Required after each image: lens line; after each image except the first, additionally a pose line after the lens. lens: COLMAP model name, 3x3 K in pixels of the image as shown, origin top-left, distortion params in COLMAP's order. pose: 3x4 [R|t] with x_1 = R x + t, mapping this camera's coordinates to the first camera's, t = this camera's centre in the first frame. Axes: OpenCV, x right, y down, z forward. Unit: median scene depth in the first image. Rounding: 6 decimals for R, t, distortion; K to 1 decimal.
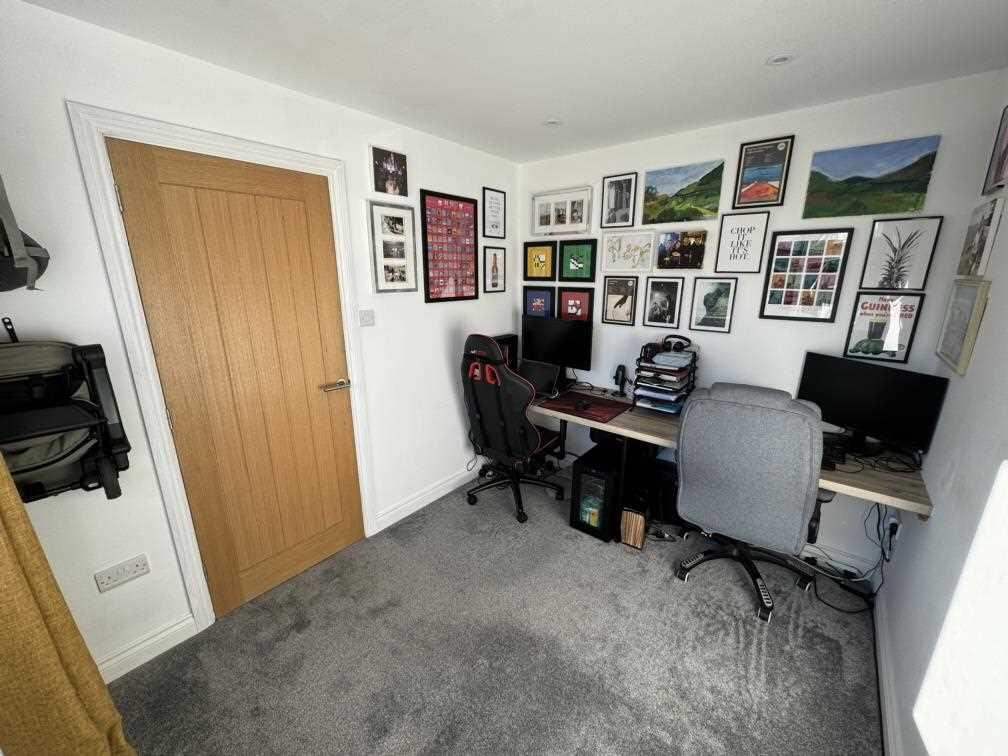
lens RADIAL K [[402.4, 0, 505.1], [0, 402.4, 378.4], [0, 0, 1]] dist [-0.002199, -0.000201]
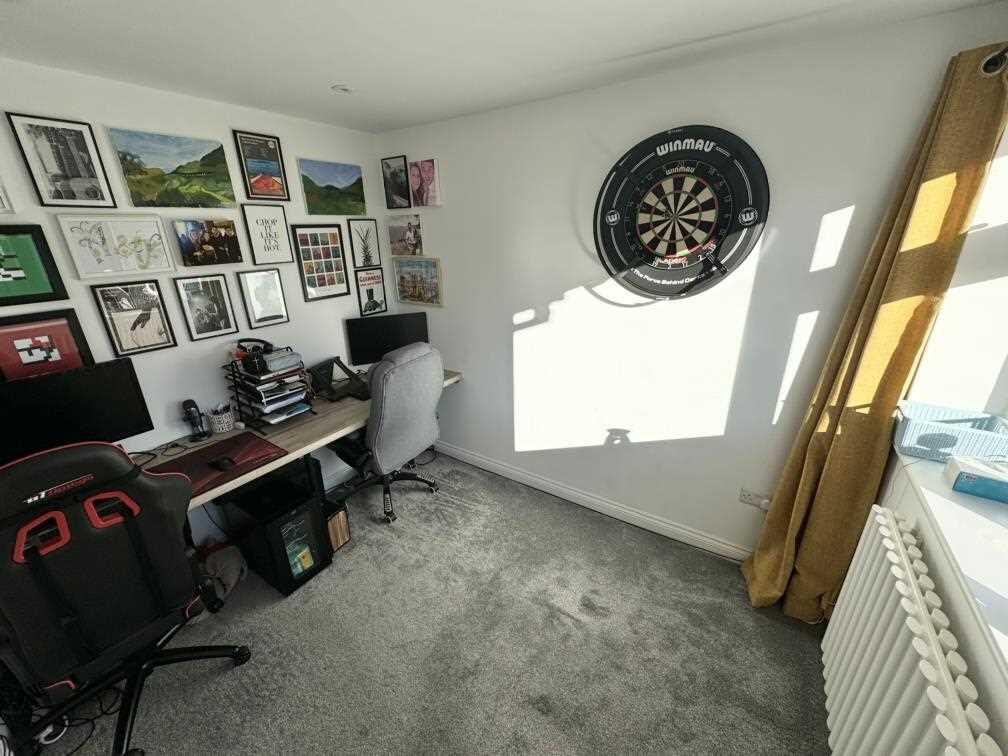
lens RADIAL K [[402.4, 0, 504.8], [0, 402.4, 377.2], [0, 0, 1]] dist [-0.002199, -0.000201]
pose [[-0.103213, -0.347623, 0.931936, -0.521083], [0.277573, 0.889652, 0.362592, -0.207161], [-0.955144, 0.296104, 0.004667, 0.503660]]
